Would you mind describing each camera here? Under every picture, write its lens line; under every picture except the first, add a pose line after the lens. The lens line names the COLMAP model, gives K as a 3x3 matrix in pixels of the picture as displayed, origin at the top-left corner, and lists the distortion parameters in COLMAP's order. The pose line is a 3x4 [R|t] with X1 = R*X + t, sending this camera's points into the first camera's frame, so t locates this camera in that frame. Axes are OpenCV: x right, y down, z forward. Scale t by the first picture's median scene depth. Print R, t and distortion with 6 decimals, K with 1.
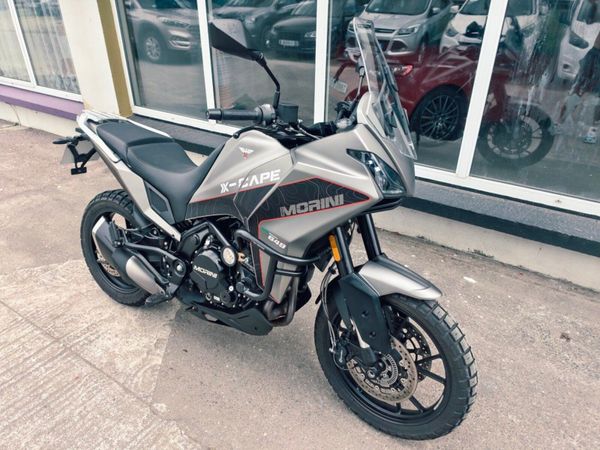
lens RADIAL K [[423.1, 0, 300.1], [0, 423.1, 221.8], [0, 0, 1]] dist [0.009006, -0.006395]
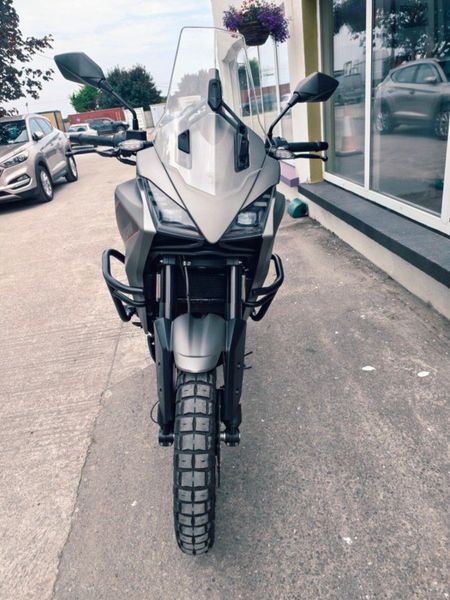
lens RADIAL K [[421.7, 0, 227.0], [0, 421.7, 298.6], [0, 0, 1]] dist [0.006887, -0.006464]
pose [[0.628033, 0.246041, -0.738268, 0.718313], [-0.258835, 0.960732, 0.099994, -0.036971], [0.733880, 0.128290, 0.667055, 0.406446]]
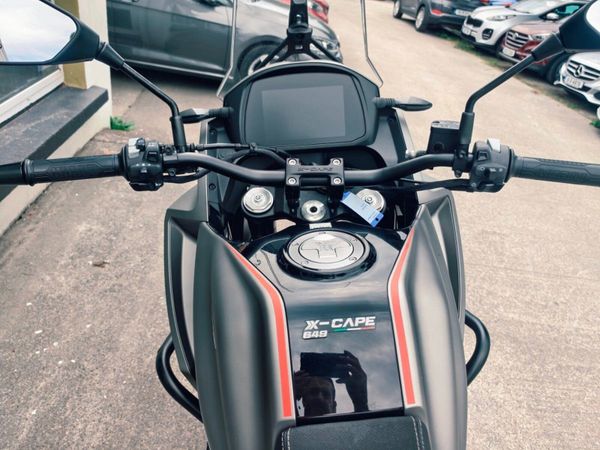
lens RADIAL K [[423.7, 0, 301.6], [0, 423.7, 225.0], [0, 0, 1]] dist [0.006479, -0.006786]
pose [[-0.571249, -0.524607, 0.631239, -0.225930], [0.248892, 0.622144, 0.742286, -0.459739], [-0.782130, 0.581140, -0.224829, 0.991602]]
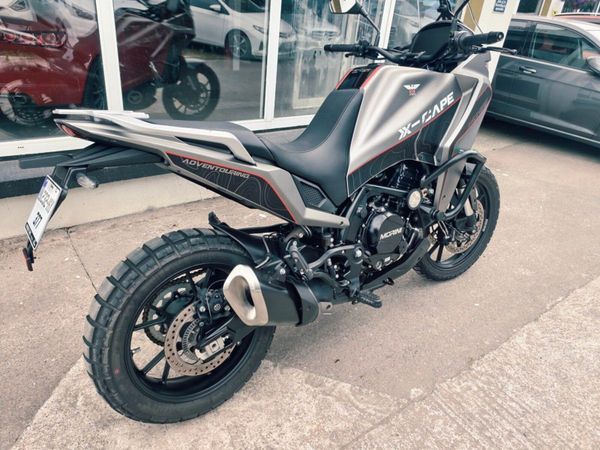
lens RADIAL K [[421.4, 0, 294.8], [0, 421.4, 226.4], [0, 0, 1]] dist [0.003740, -0.001855]
pose [[0.361242, -0.416368, 0.834351, -1.026123], [0.377861, 0.883381, 0.277236, -0.221889], [-0.852482, 0.215119, 0.476444, 0.718789]]
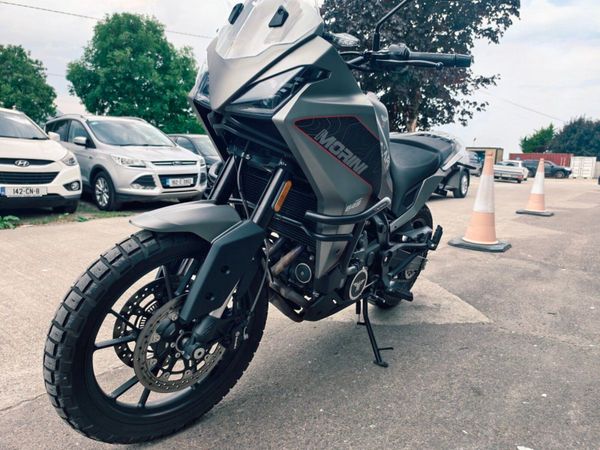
lens RADIAL K [[421.7, 0, 308.1], [0, 421.7, 226.2], [0, 0, 1]] dist [0.006887, -0.006464]
pose [[-0.101083, 0.144829, -0.984280, 0.811234], [-0.511271, 0.841147, 0.176274, -0.083974], [0.853454, 0.521052, -0.010979, 1.010264]]
